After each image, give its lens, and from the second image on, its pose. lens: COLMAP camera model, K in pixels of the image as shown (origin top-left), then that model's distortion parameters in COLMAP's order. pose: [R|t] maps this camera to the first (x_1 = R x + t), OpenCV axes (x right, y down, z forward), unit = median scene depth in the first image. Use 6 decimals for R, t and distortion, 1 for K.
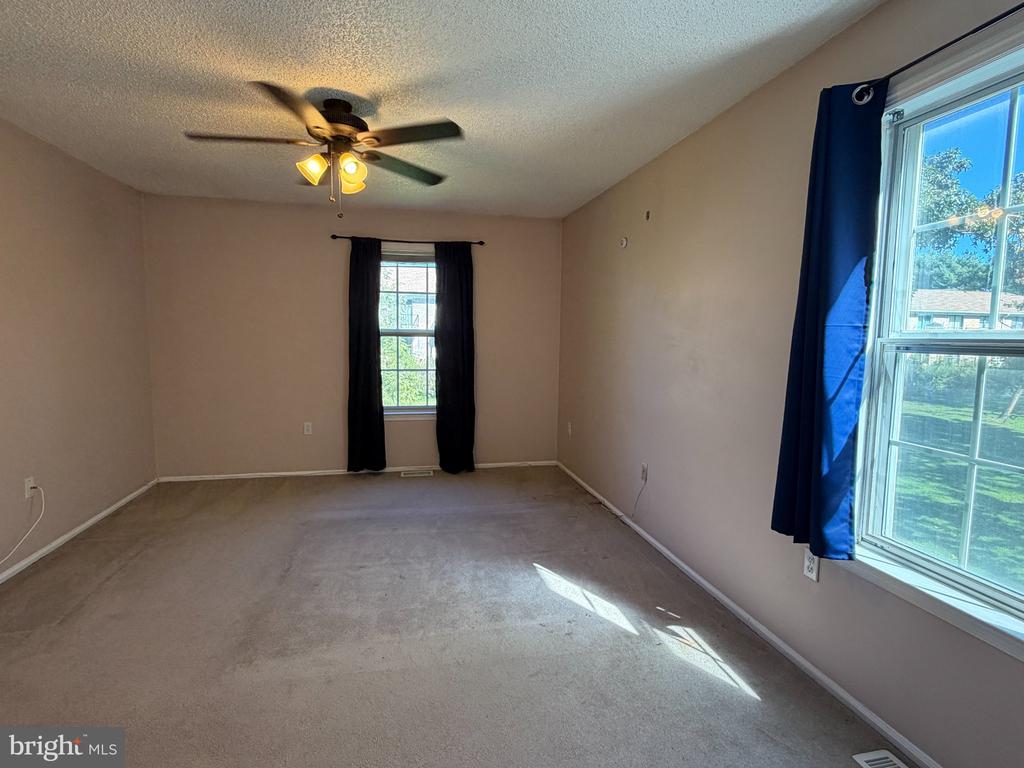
lens RADIAL K [[508.6, 0, 509.9], [0, 508.6, 383.6], [0, 0, 1]] dist [-0.002598, 0.000335]
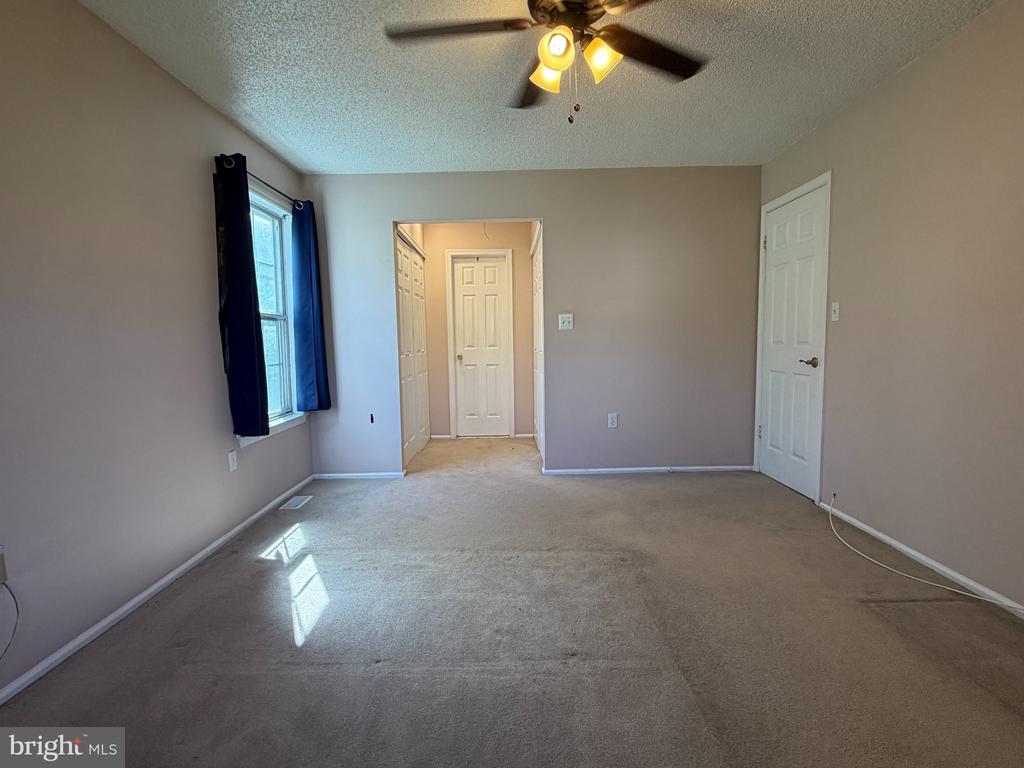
lens RADIAL K [[508.6, 0, 510.4], [0, 508.6, 382.4], [0, 0, 1]] dist [-0.002598, 0.000335]
pose [[-0.979025, -0.012271, 0.203370, -0.292052], [0.024326, 0.984004, 0.176478, -0.064045], [-0.202282, 0.177723, -0.963066, 1.313093]]
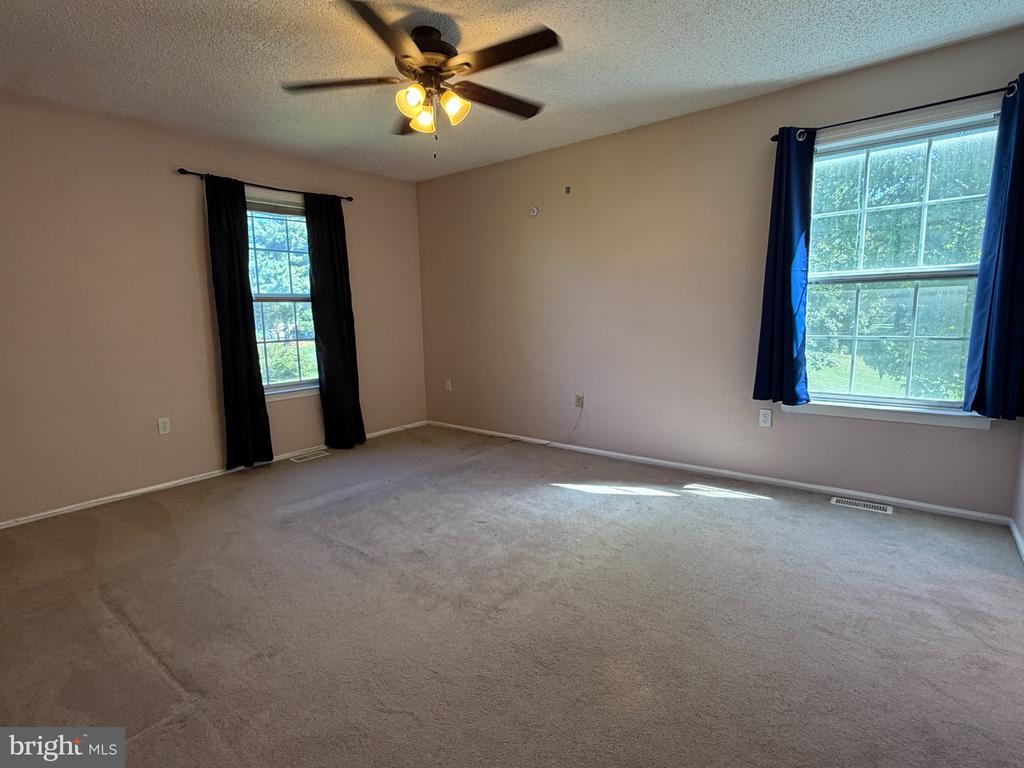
lens RADIAL K [[508.6, 0, 509.3], [0, 508.6, 383.2], [0, 0, 1]] dist [-0.002598, 0.000335]
pose [[0.783154, -0.120931, 0.609955, -0.624925], [0.095025, 0.992661, 0.074801, 0.023748], [-0.614524, -0.000620, 0.788898, 0.122225]]
